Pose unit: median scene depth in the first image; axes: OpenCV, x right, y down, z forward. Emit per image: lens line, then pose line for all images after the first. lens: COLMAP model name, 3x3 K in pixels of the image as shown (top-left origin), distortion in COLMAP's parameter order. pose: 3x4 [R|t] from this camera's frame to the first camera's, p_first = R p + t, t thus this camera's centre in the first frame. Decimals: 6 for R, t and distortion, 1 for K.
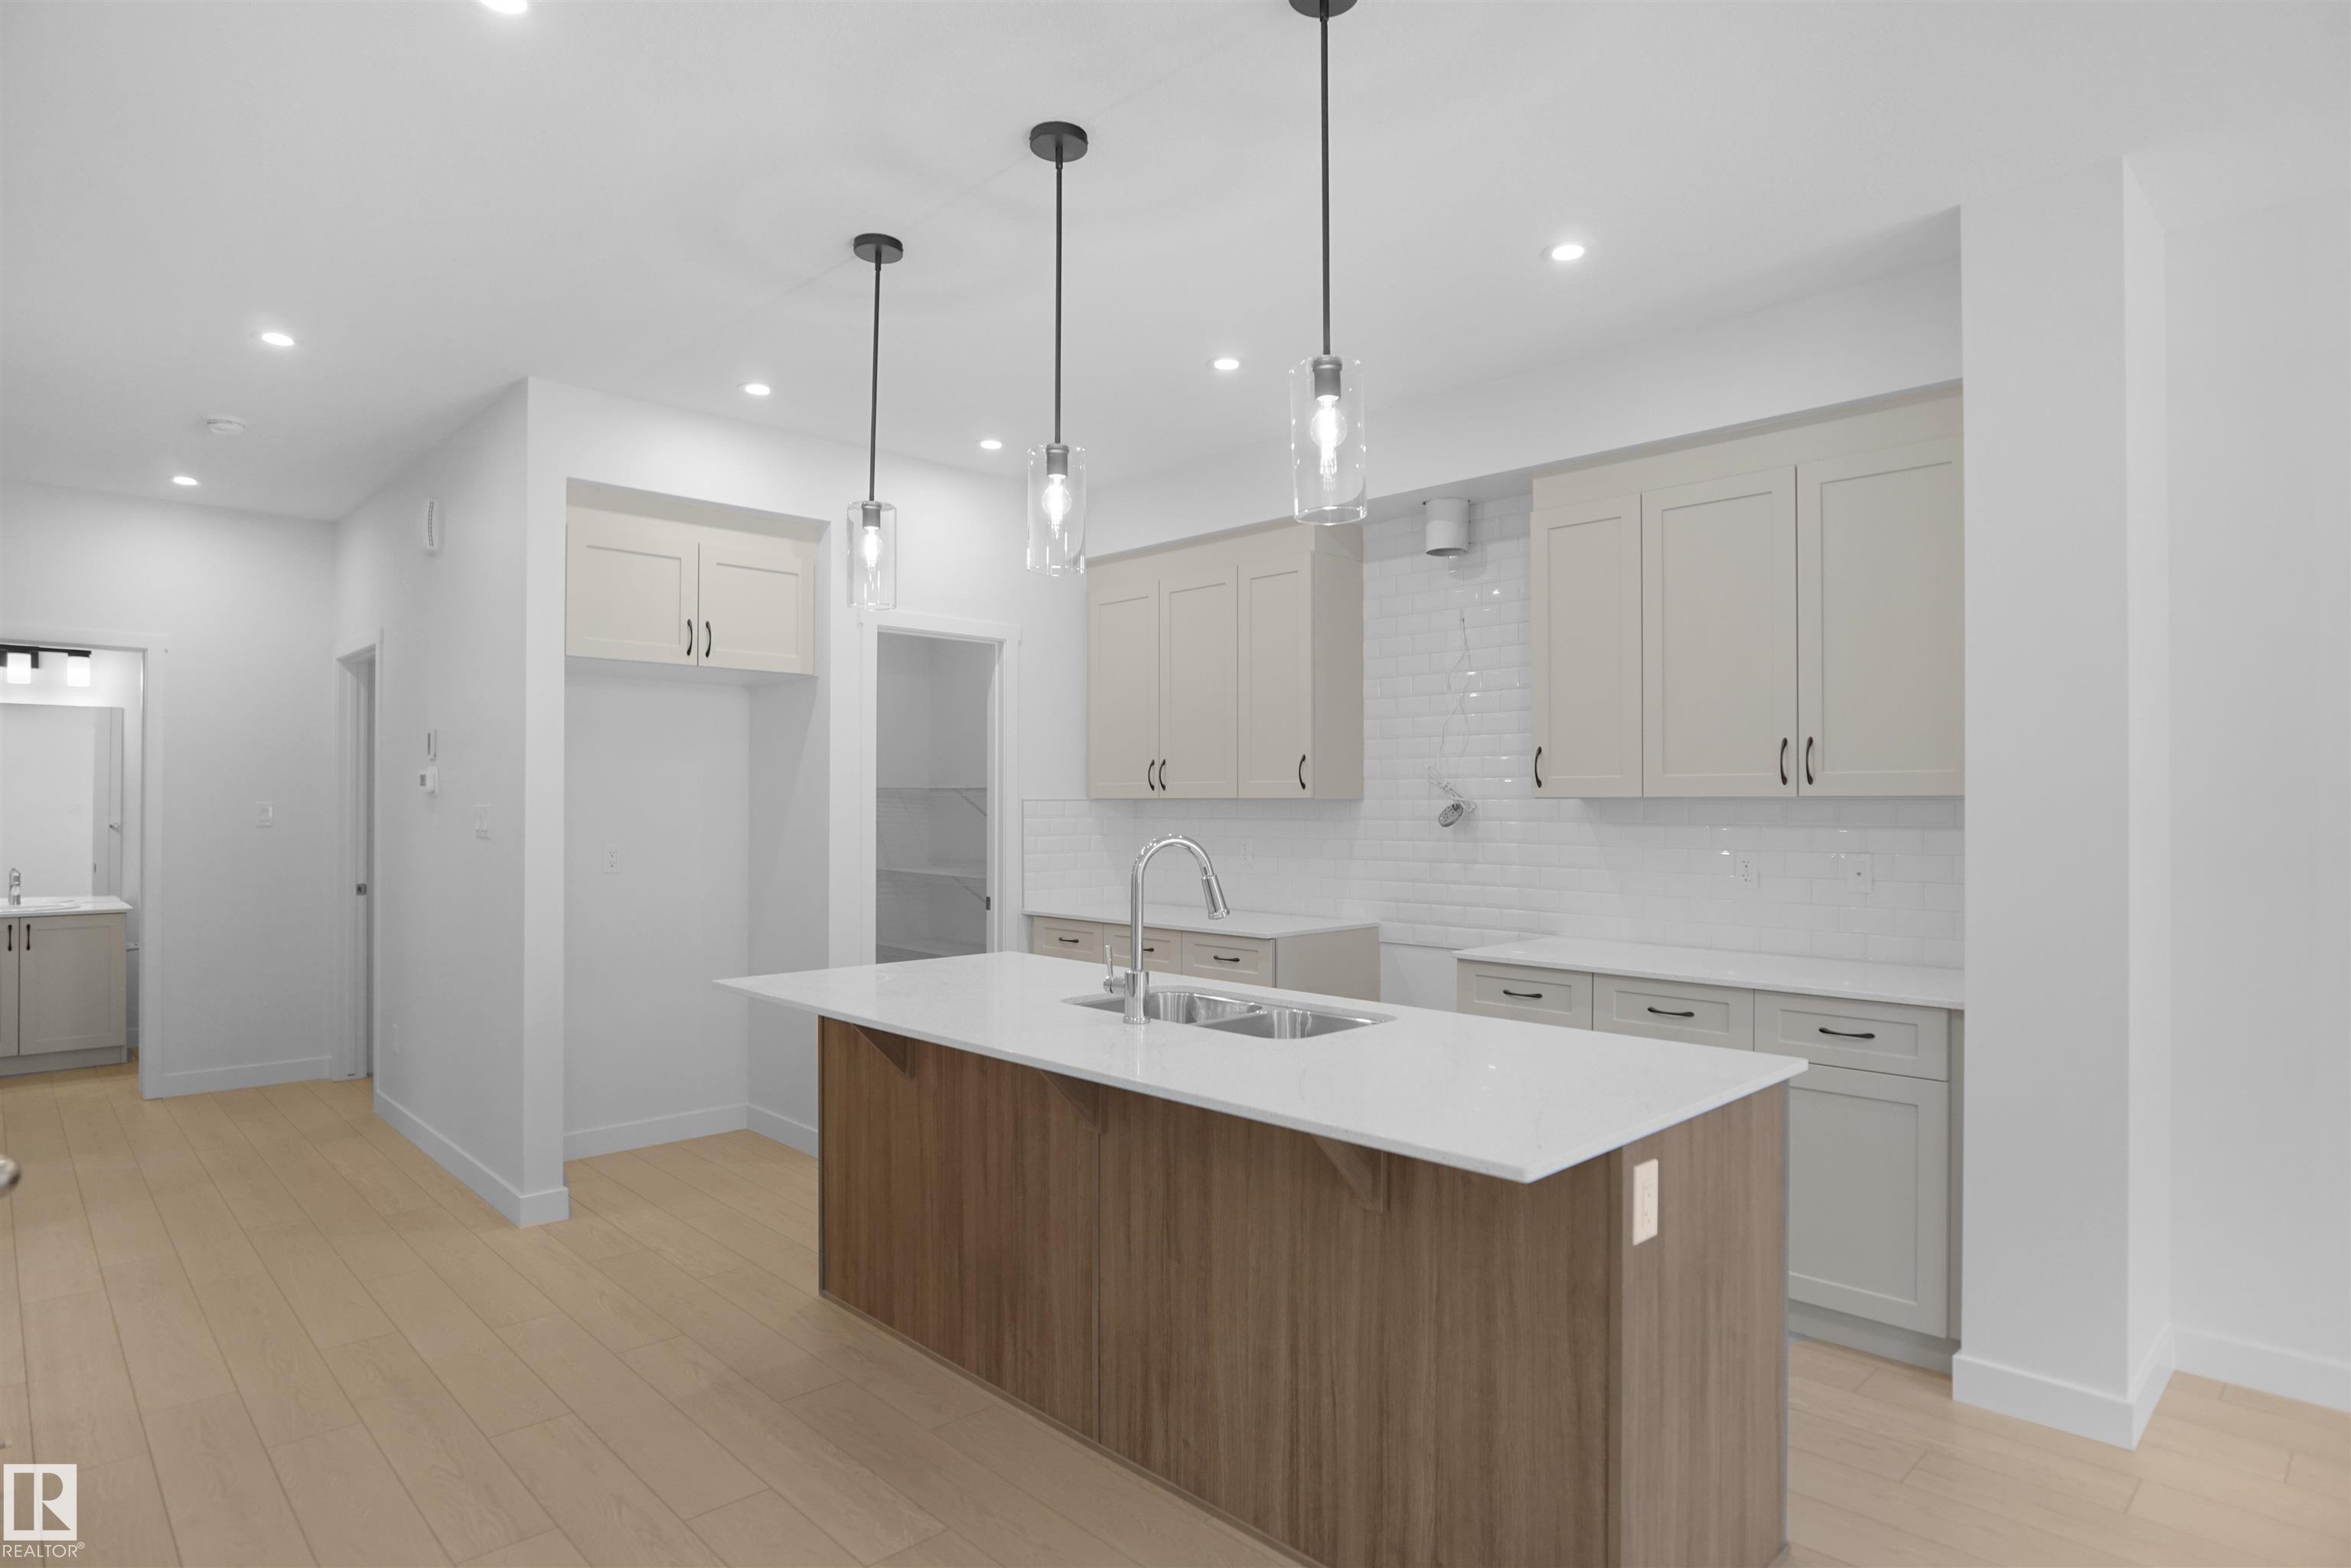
lens RADIAL K [[1266.6, 0, 1183.9], [0, 1266.6, 794.0], [0, 0, 1]] dist [-0.025988, 0.001950]
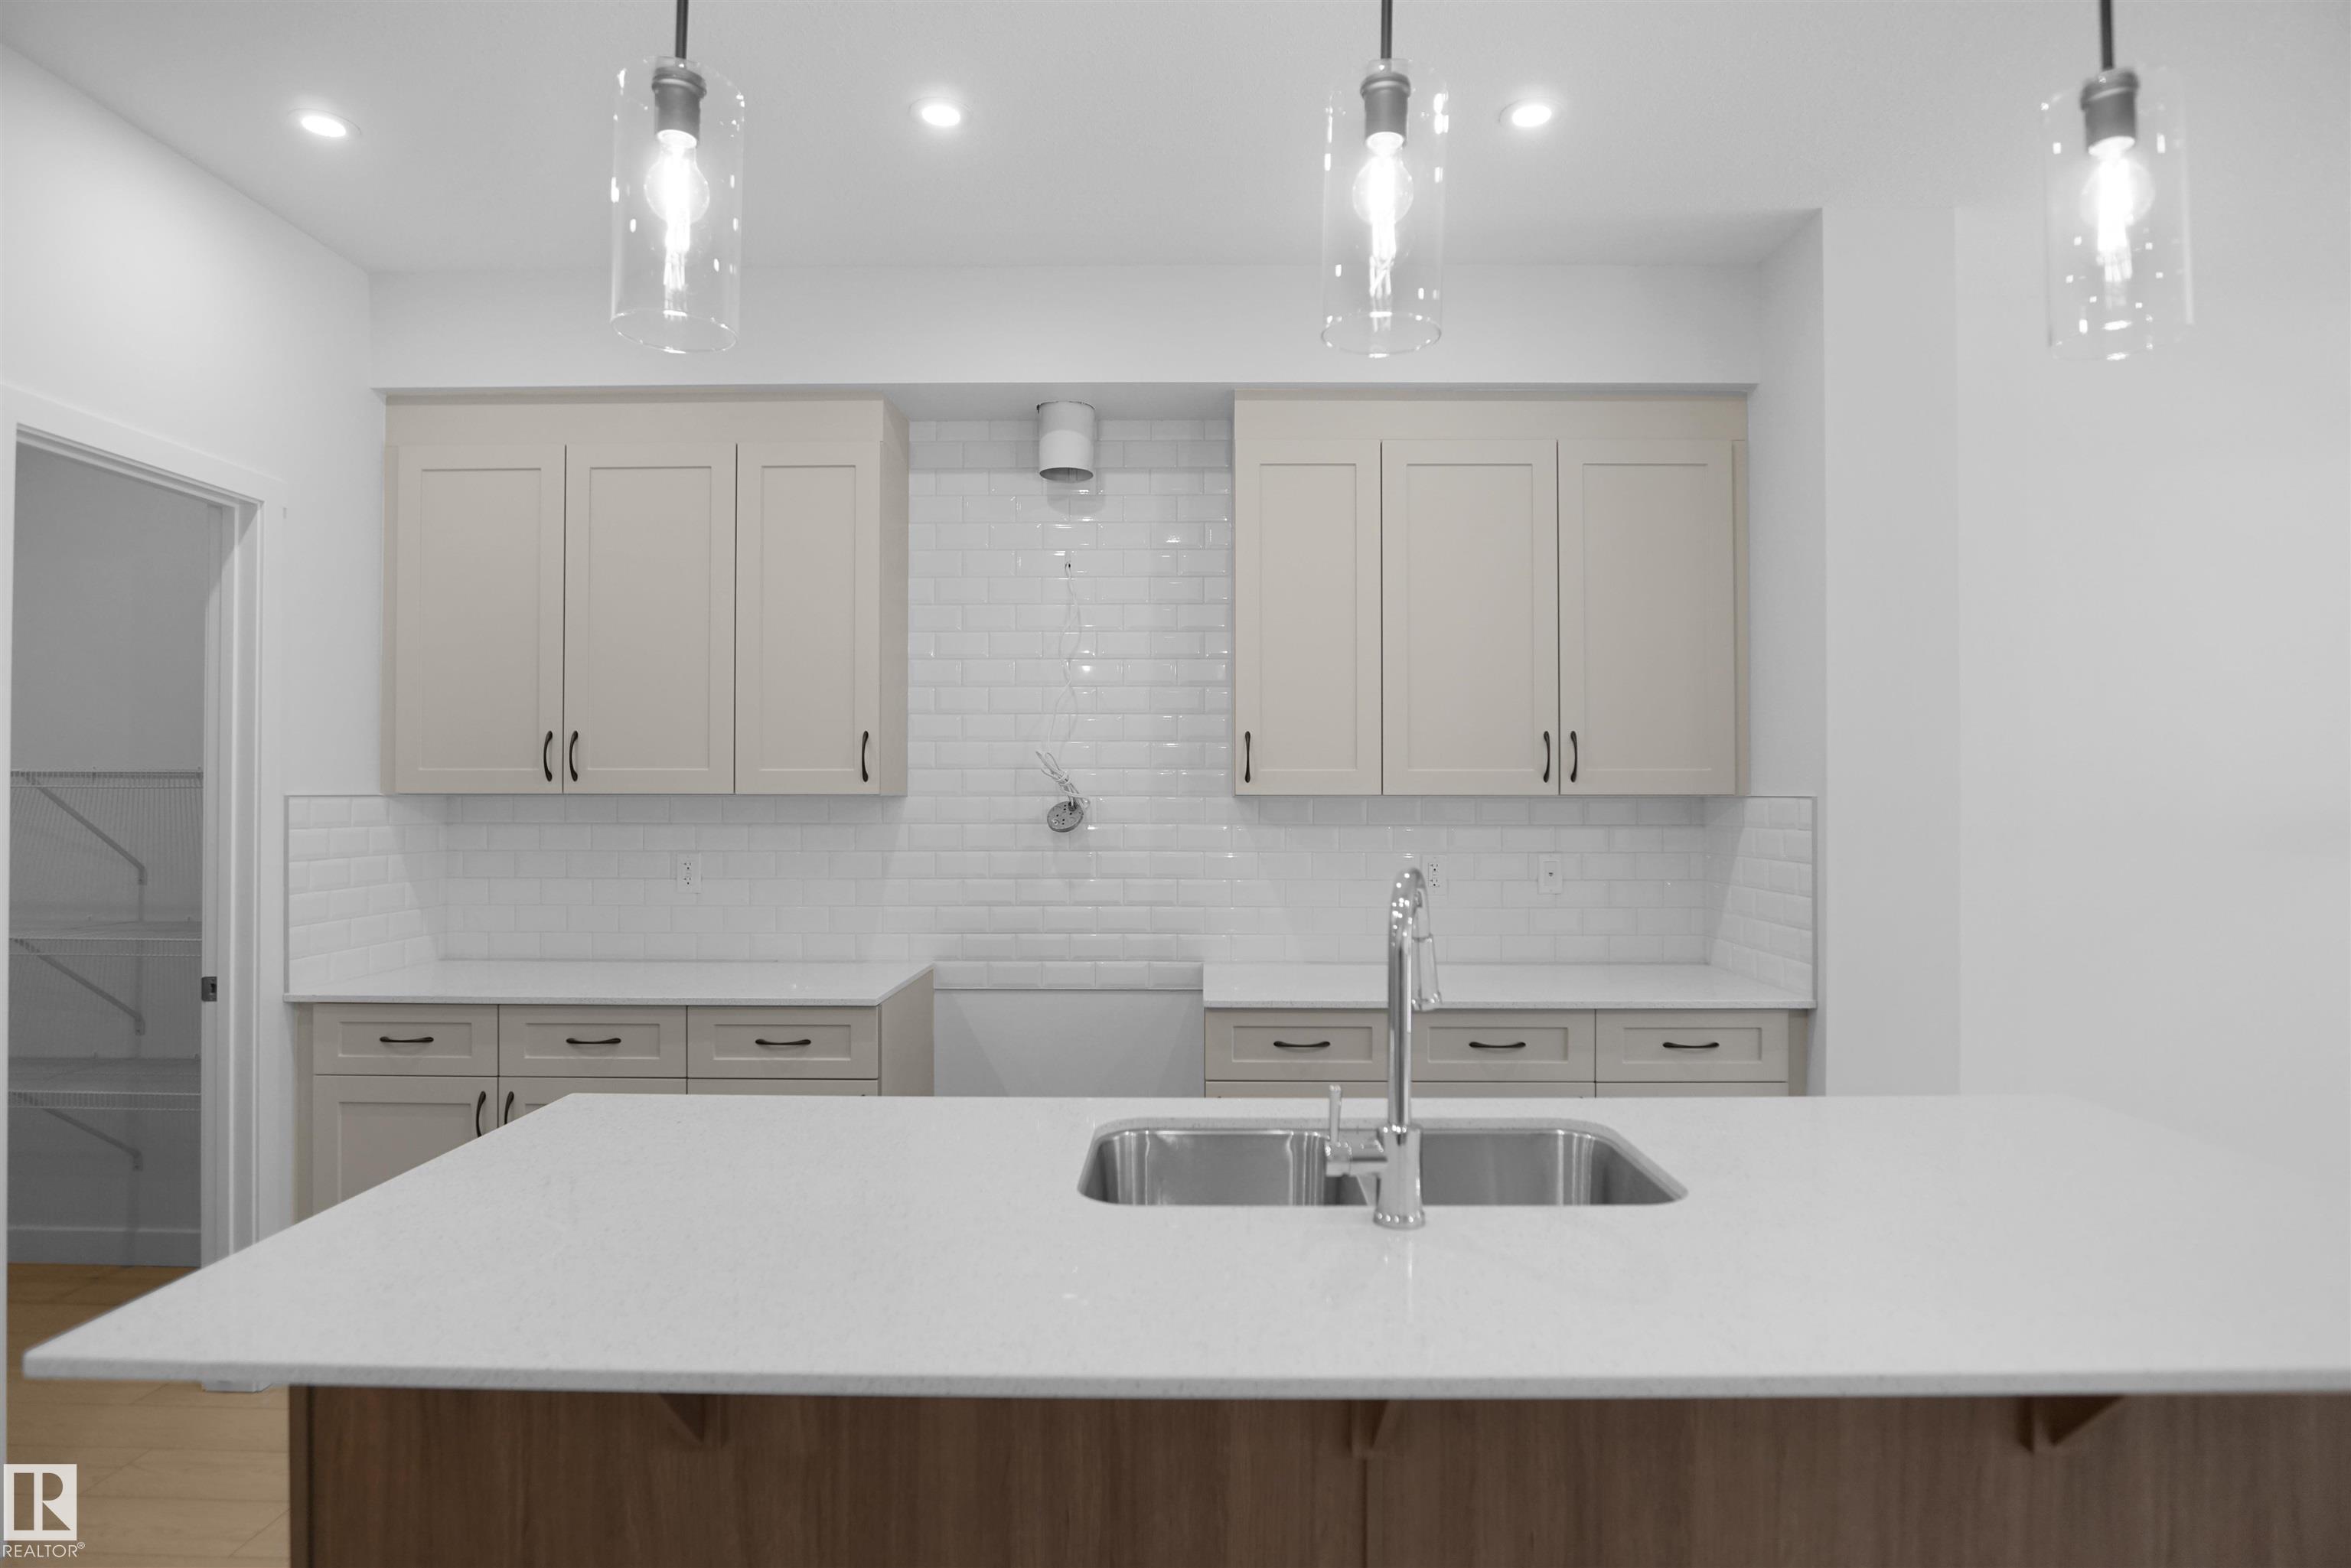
lens RADIAL K [[1270.6, 0, 1135.5], [0, 1270.6, 778.6], [0, 0, 1]] dist [-0.040500, 0.027603]
pose [[0.710148, 0.008913, 0.703996, -0.308949], [-0.005547, 0.999960, -0.007064, -0.001299], [-0.704030, 0.001111, 0.710169, 0.431552]]
